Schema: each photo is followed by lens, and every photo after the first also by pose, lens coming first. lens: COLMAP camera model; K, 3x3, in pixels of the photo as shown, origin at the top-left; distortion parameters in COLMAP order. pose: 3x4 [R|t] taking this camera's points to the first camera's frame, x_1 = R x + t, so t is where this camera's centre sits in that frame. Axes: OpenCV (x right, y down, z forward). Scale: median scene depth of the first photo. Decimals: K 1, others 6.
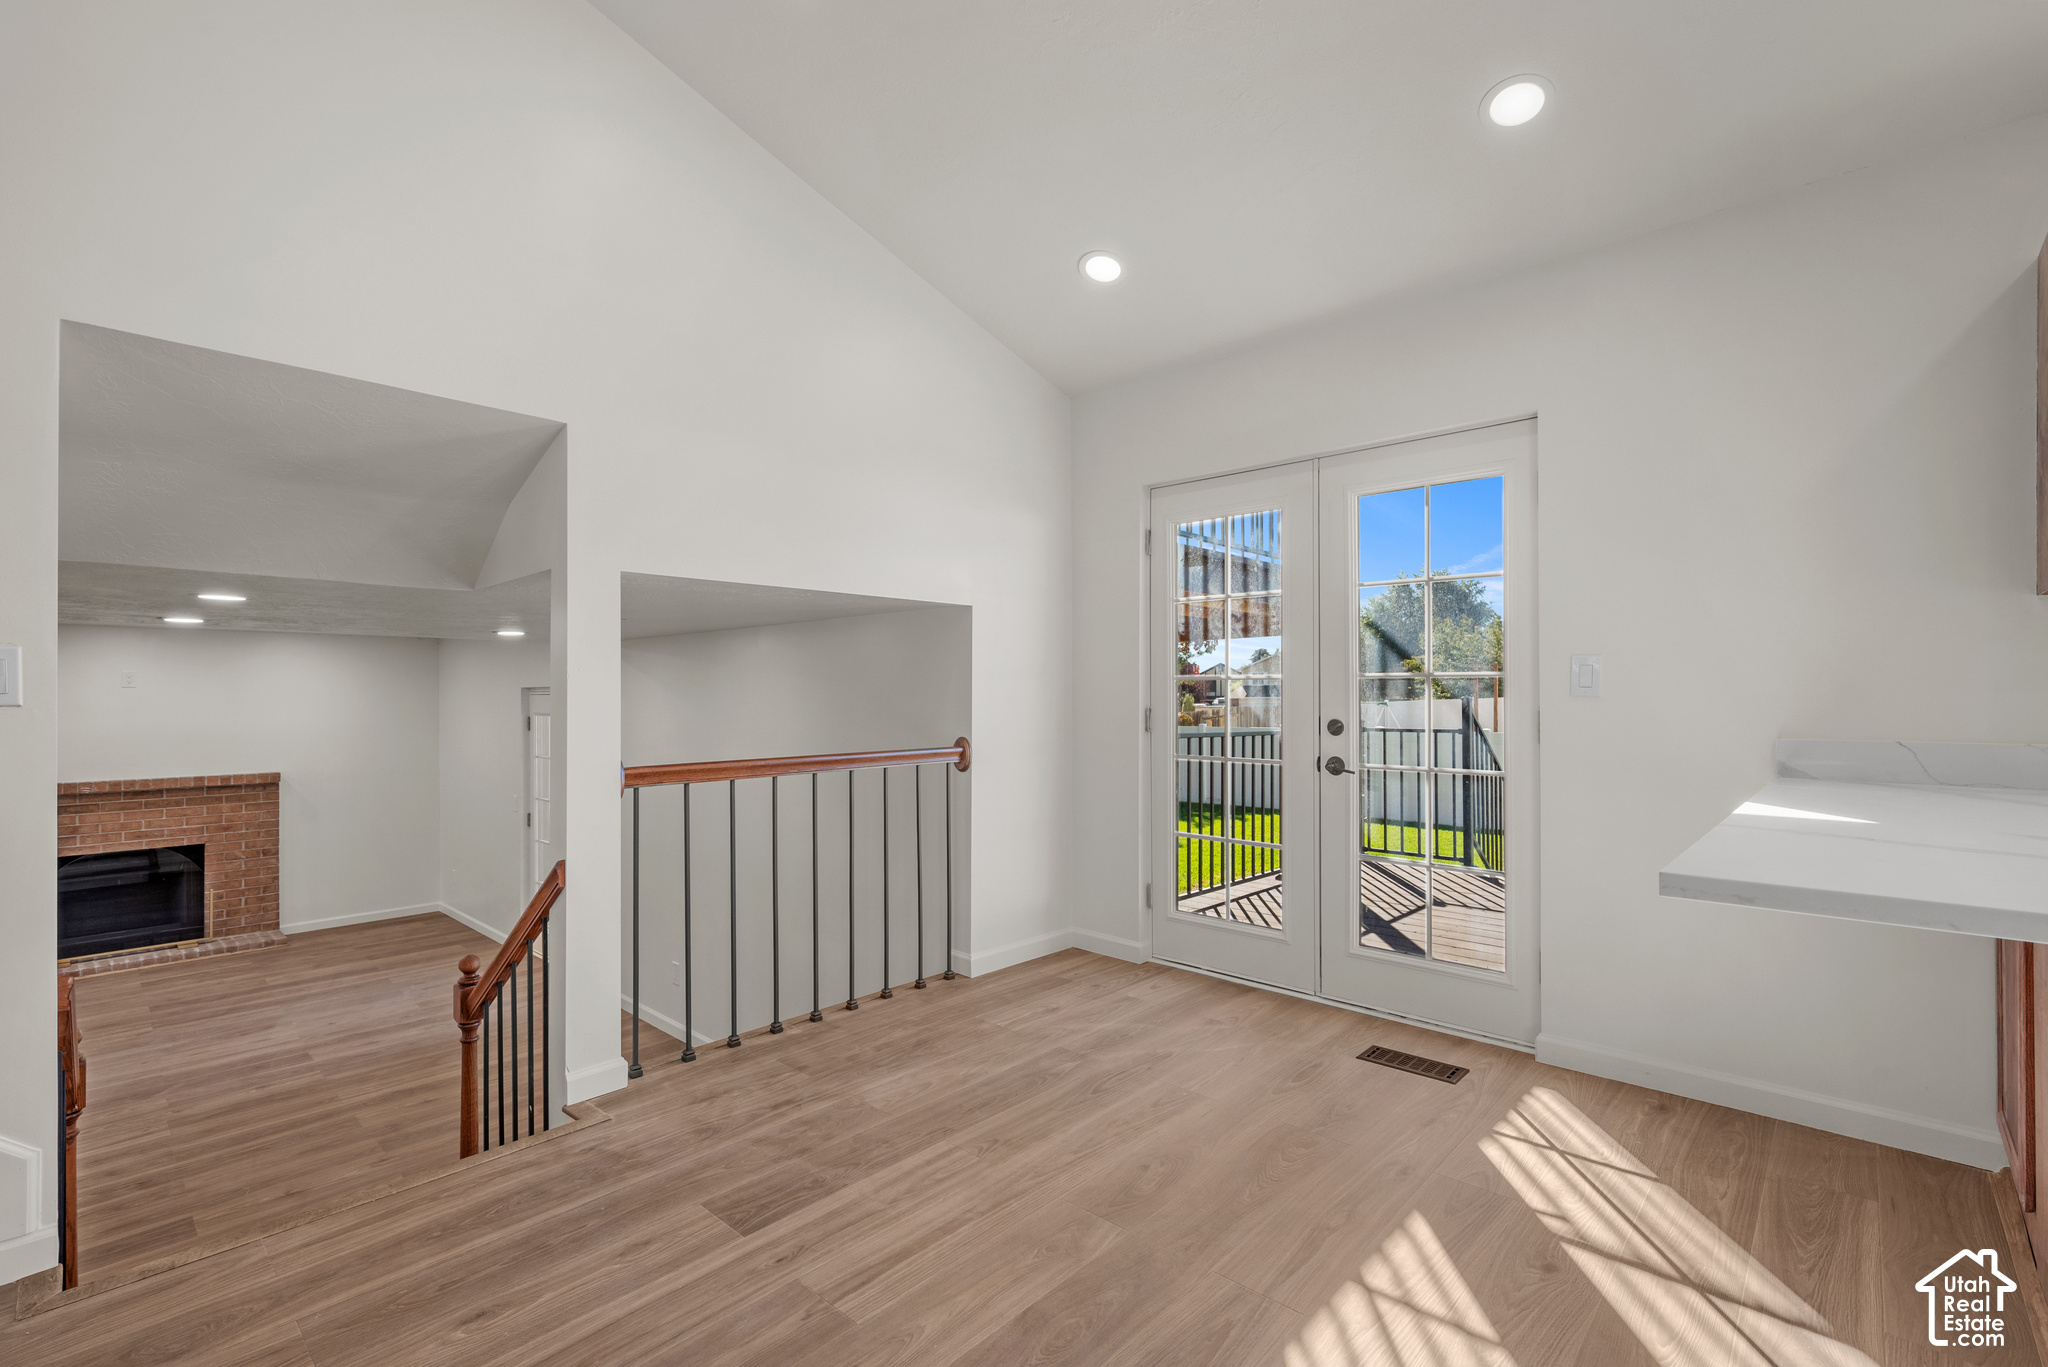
lens RADIAL K [[948.7, 0, 1062.9], [0, 948.7, 691.1], [0, 0, 1]] dist [-0.001557, -0.000166]
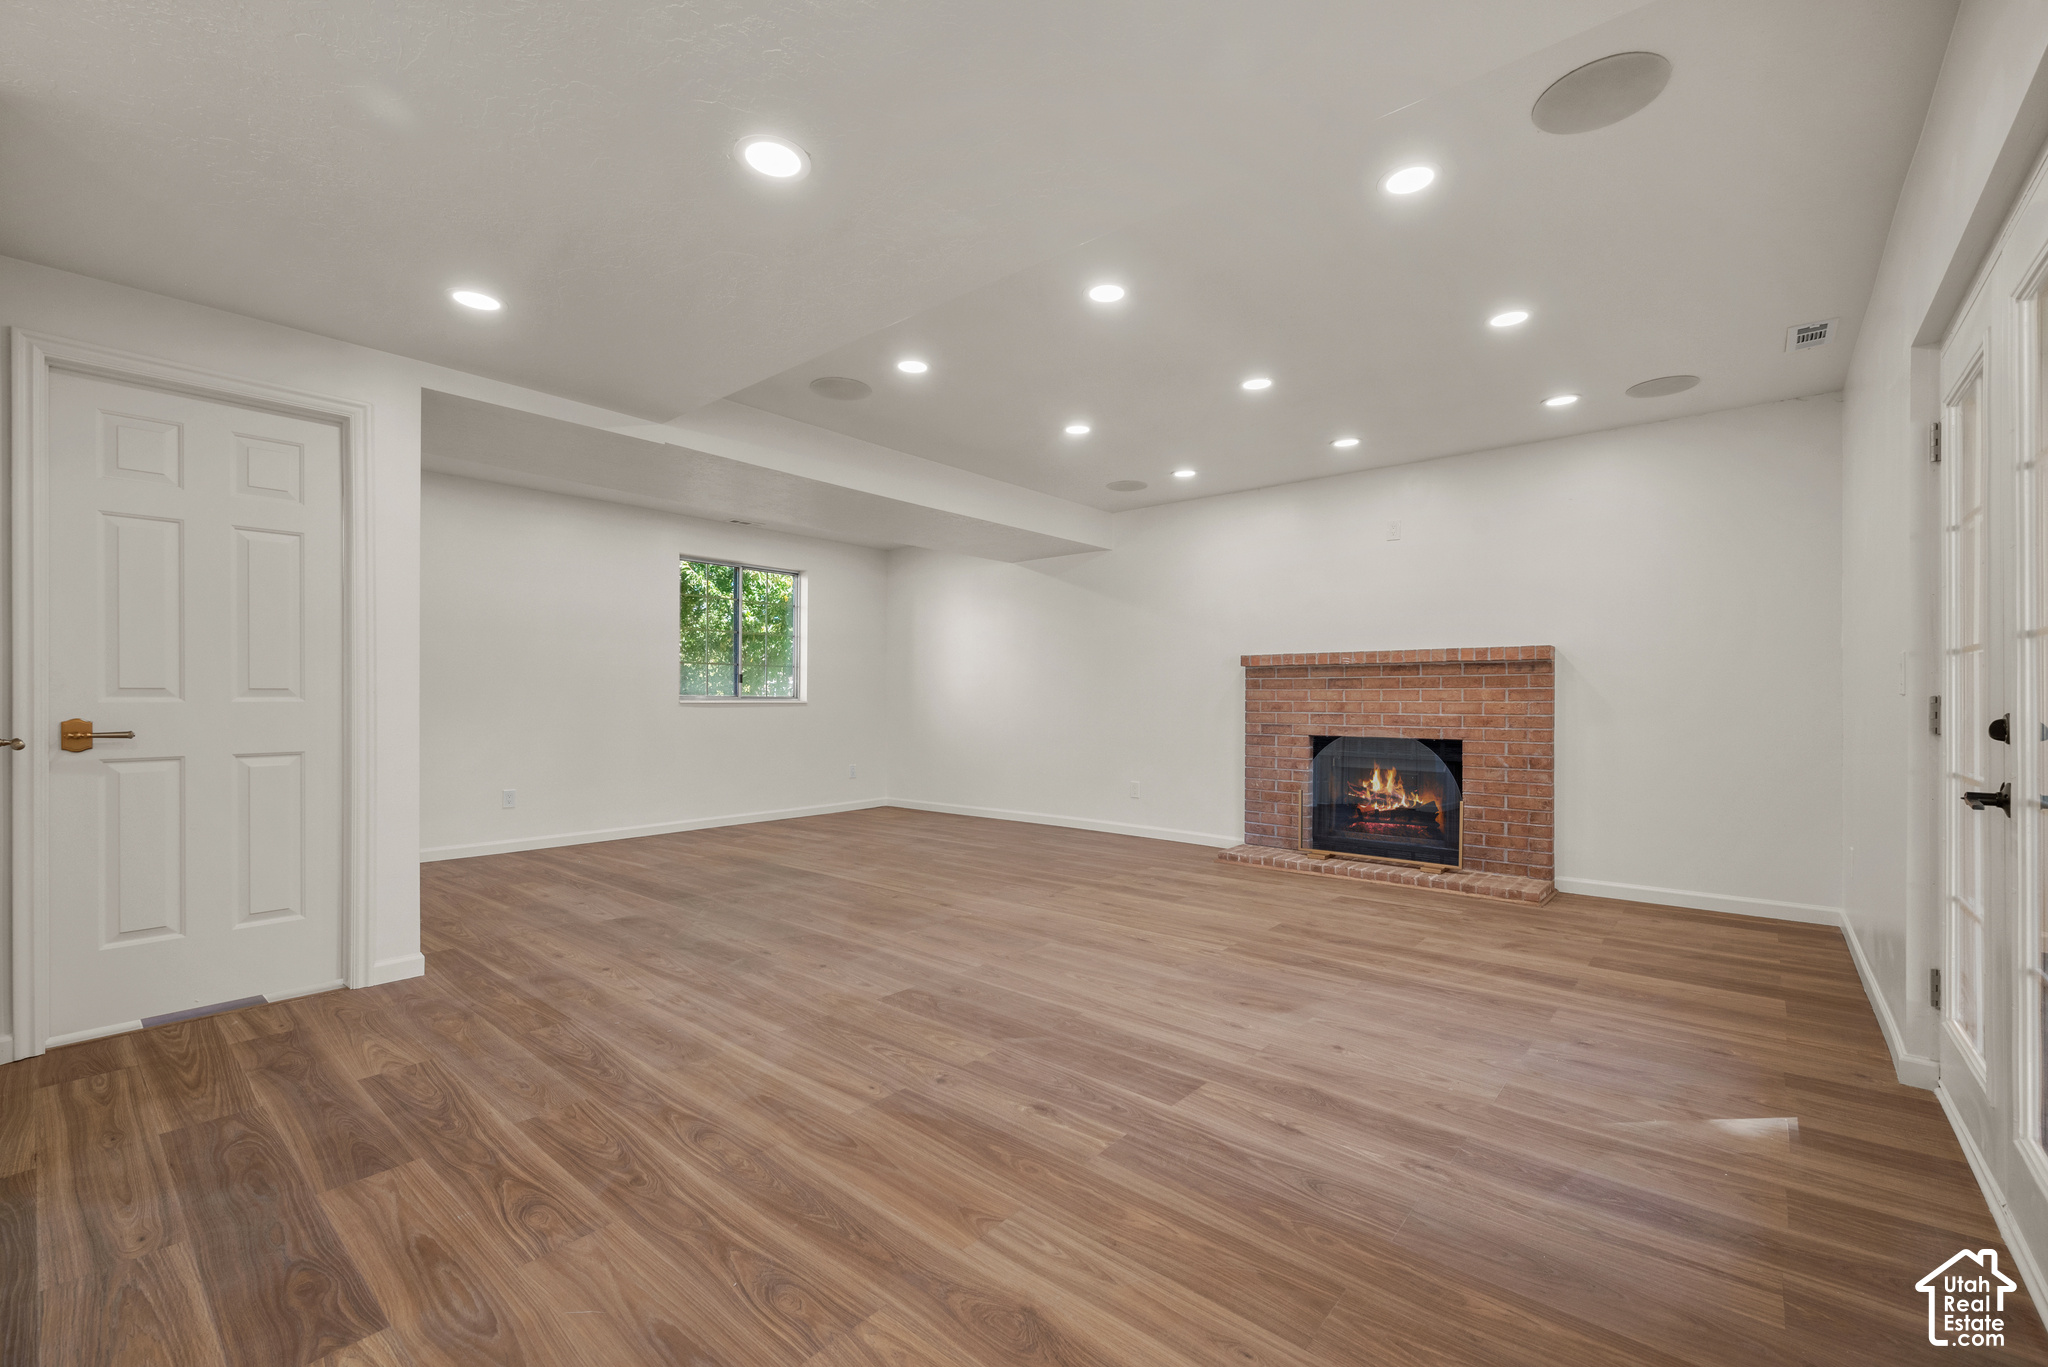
lens RADIAL K [[833.5, 0, 1009.4], [0, 833.5, 702.9], [0, 0, 1]] dist [-0.001600, 0.000075]
pose [[0.014799, 0.012262, -0.999815, -0.507905], [-0.002869, 0.999921, 0.012221, 0.246659], [0.999886, 0.002687, 0.014833, 1.253500]]
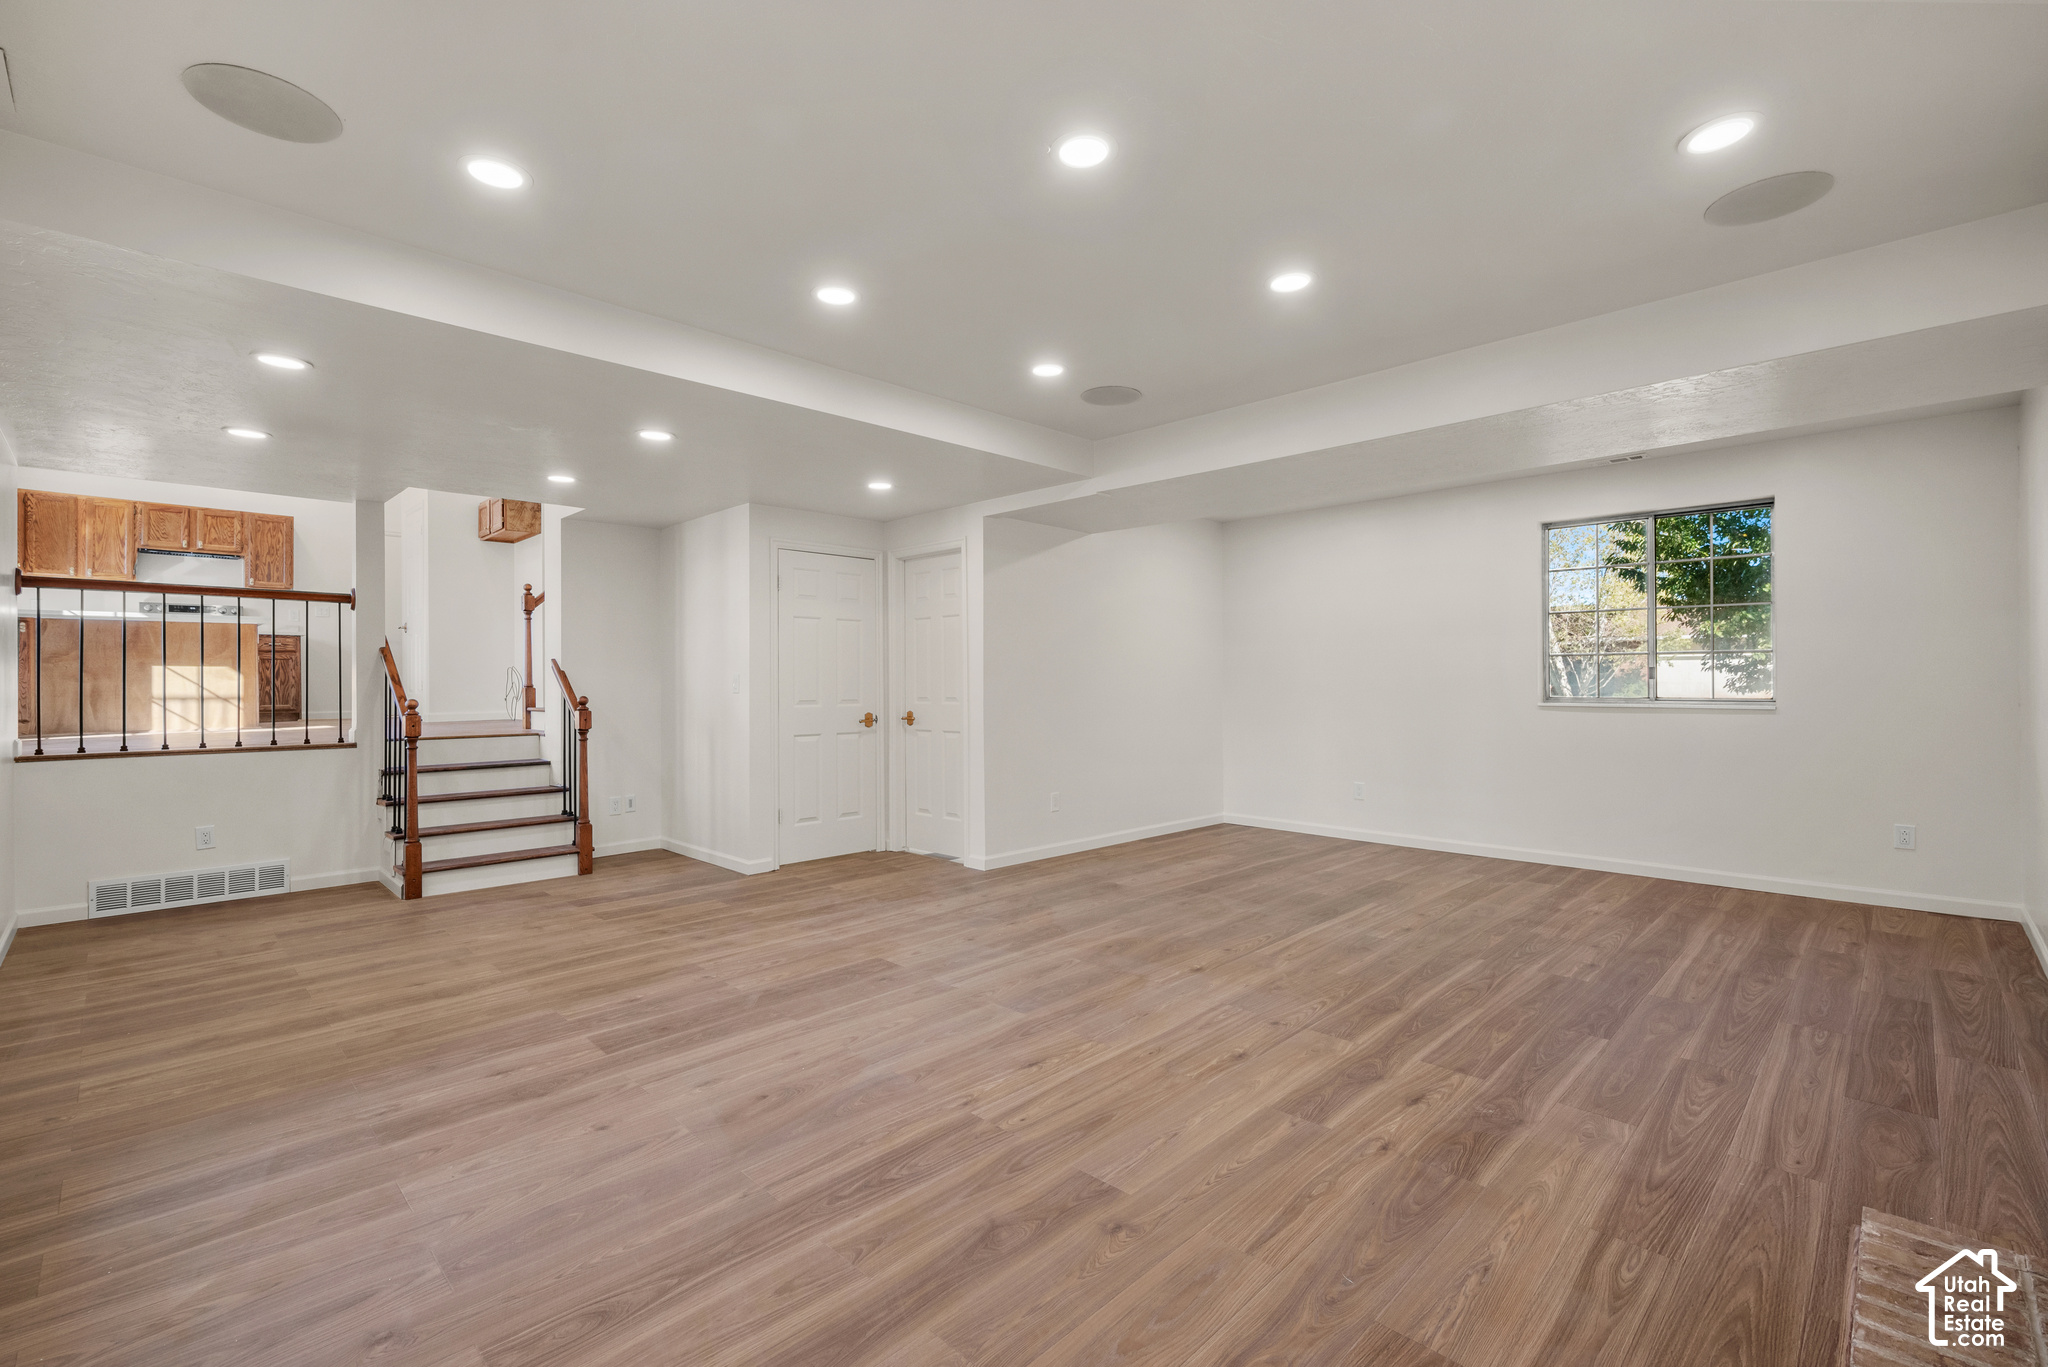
lens RADIAL K [[874.3, 0, 1041.8], [0, 874.3, 678.1], [0, 0, 1]] dist [-0.002901, 0.000217]
pose [[-0.999730, 0.011507, 0.020191, -1.520692], [0.011402, 0.999921, -0.005336, 0.221177], [-0.020251, -0.005104, -0.999782, 2.159882]]
